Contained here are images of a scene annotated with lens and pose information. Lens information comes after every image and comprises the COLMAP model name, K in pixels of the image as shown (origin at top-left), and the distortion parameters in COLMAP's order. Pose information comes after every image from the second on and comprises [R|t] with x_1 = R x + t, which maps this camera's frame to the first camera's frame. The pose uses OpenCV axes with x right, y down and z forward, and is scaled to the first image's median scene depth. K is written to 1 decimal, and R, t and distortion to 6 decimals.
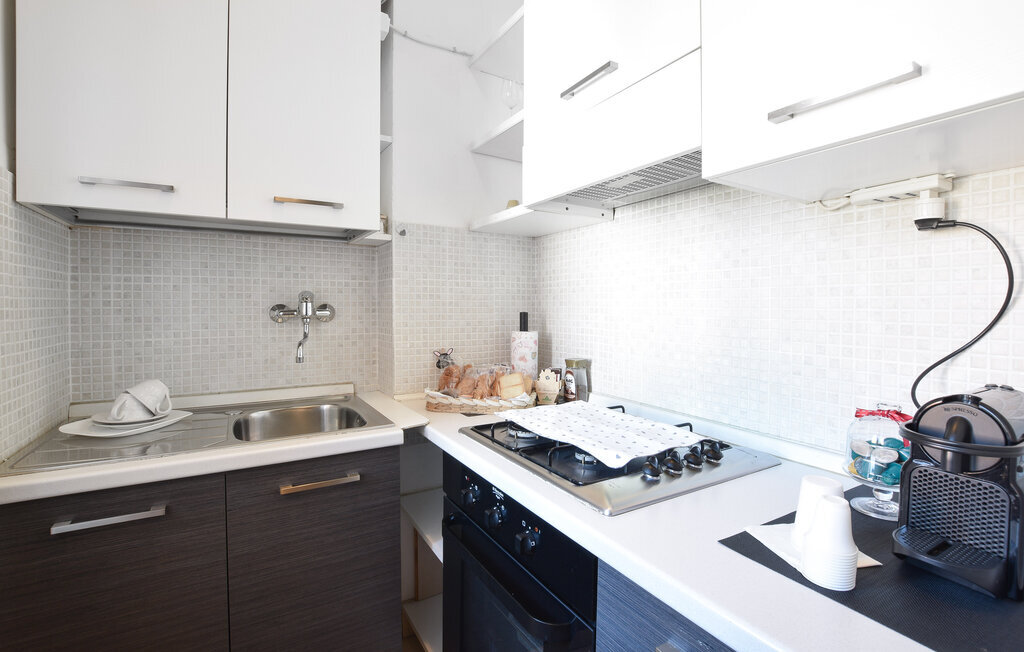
lens RADIAL K [[468.6, 0, 512.4], [0, 468.6, 310.3], [0, 0, 1]] dist [-0.000385, 0.000174]
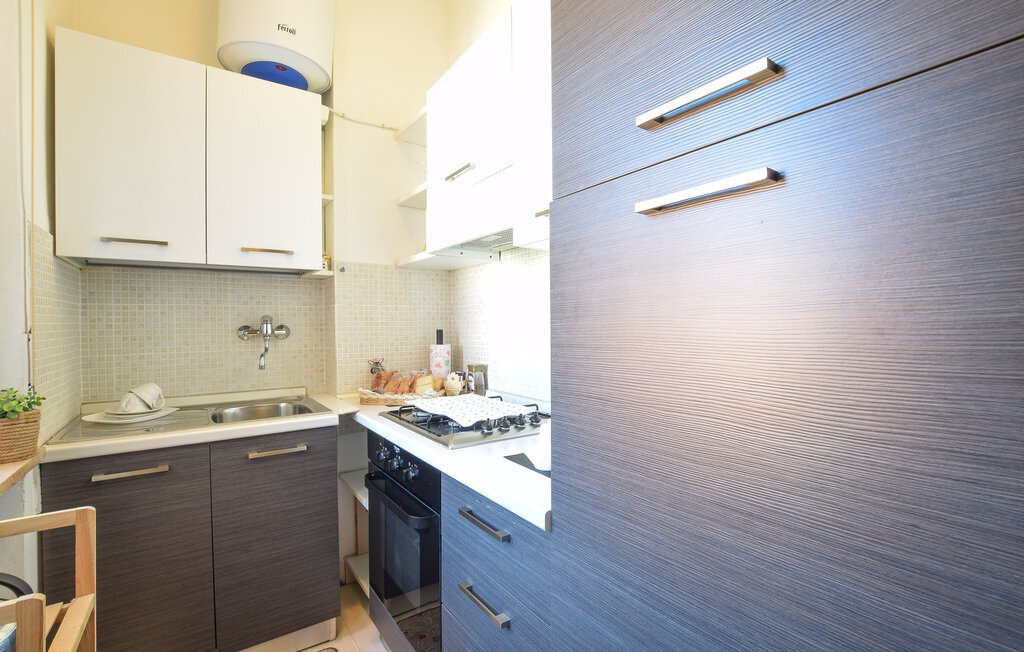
lens RADIAL K [[456.2, 0, 499.0], [0, 456.2, 327.8], [0, 0, 1]] dist [0.002153, 0.000034]
pose [[0.998534, -0.010946, 0.053011, 0.142012], [0.011039, 0.999938, -0.001452, 0.002579], [-0.052992, 0.002035, 0.998593, -0.310309]]
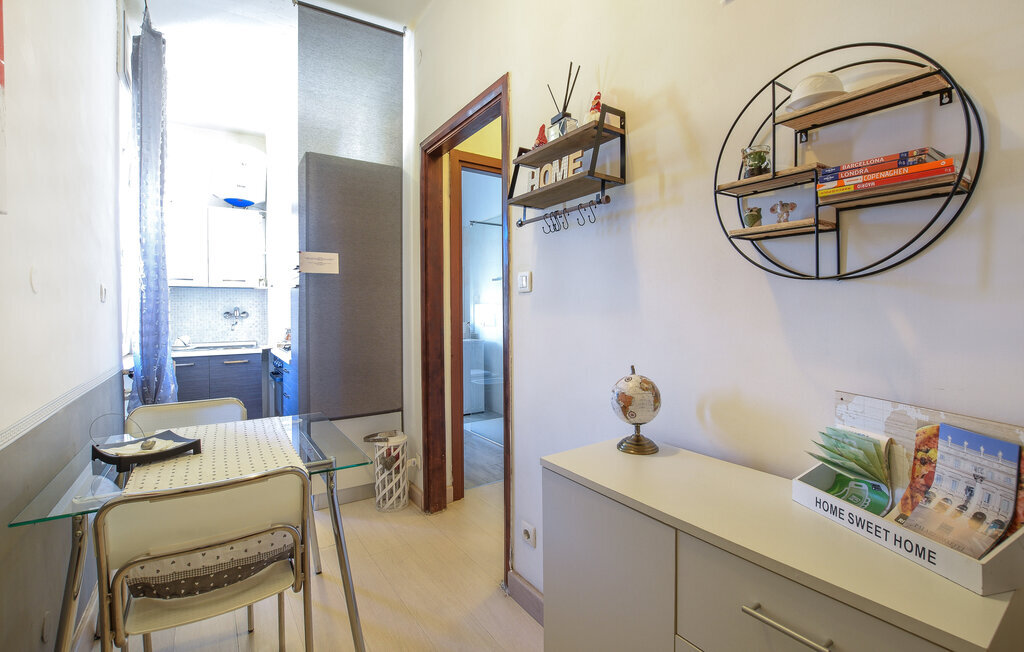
lens RADIAL K [[468.6, 0, 512.4], [0, 468.6, 310.3], [0, 0, 1]] dist [-0.000385, 0.000174]
pose [[0.999173, -0.007910, 0.039892, 1.186656], [0.008106, 0.999956, -0.004745, 0.005034], [-0.039853, 0.005064, 0.999193, -2.023583]]
